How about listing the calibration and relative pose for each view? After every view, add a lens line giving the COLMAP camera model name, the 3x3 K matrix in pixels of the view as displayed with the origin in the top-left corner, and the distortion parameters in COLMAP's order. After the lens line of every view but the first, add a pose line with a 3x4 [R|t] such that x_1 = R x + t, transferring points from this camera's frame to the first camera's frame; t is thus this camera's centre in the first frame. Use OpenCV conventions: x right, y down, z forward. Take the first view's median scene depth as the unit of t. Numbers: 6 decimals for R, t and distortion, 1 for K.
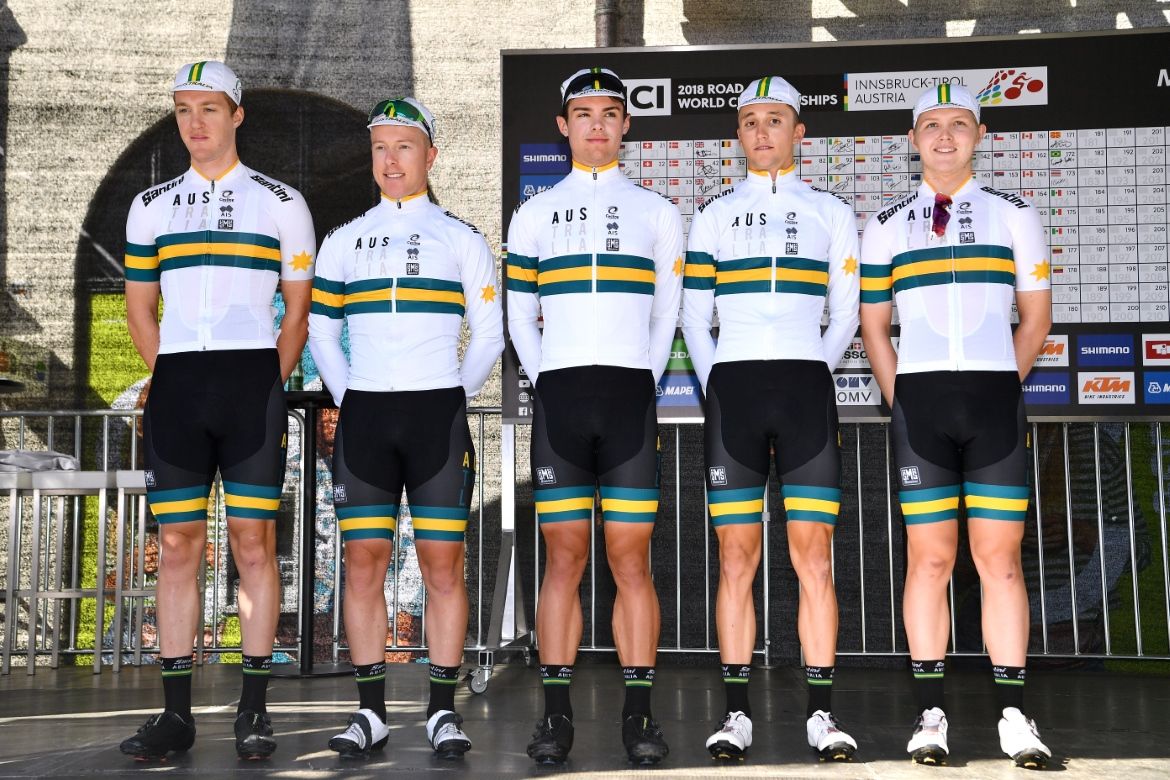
lens RADIAL K [[1382.7, 0, 628.0], [0, 1382.7, 356.4], [0, 0, 1]] dist [0.124777, 0.000000]
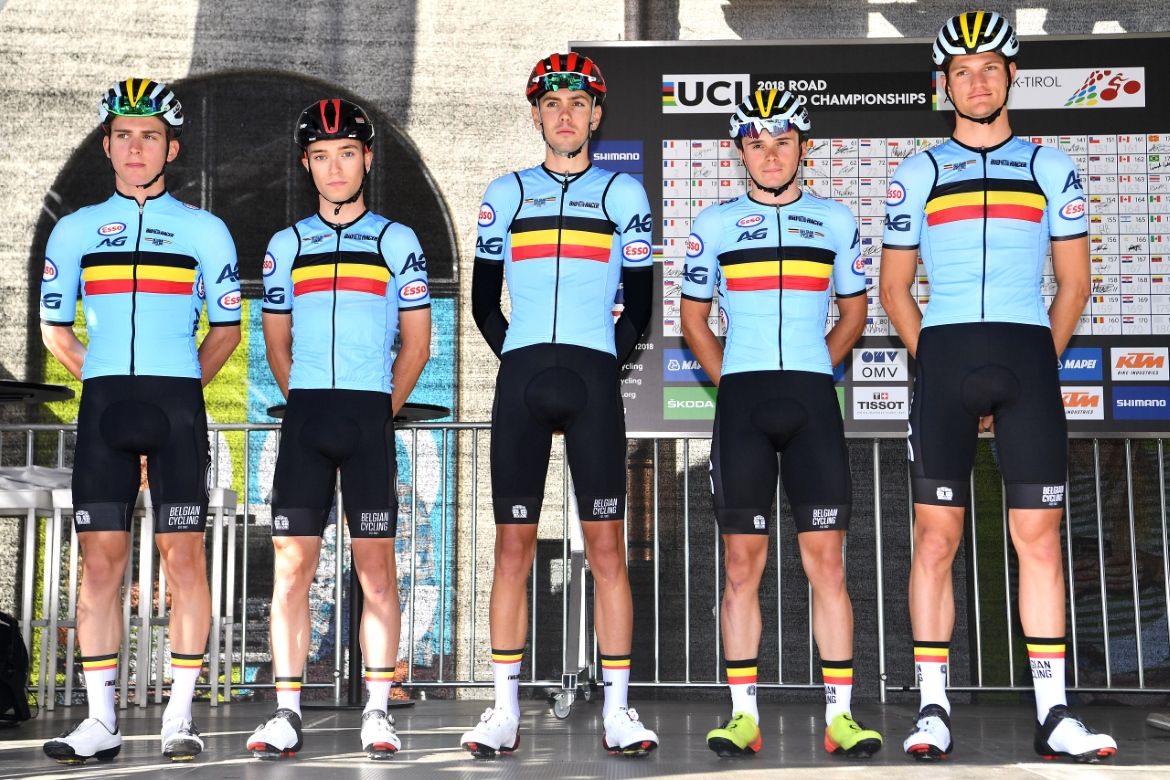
lens RADIAL K [[1965.6, 0, 554.0], [0, 1965.6, 369.9], [0, 0, 1]] dist [0.219015, 0.000000]
pose [[0.997377, 0.006903, 0.072056, -0.197731], [-0.005004, 0.999636, -0.026496, 0.037684], [-0.072213, 0.026066, 0.997049, -0.327714]]
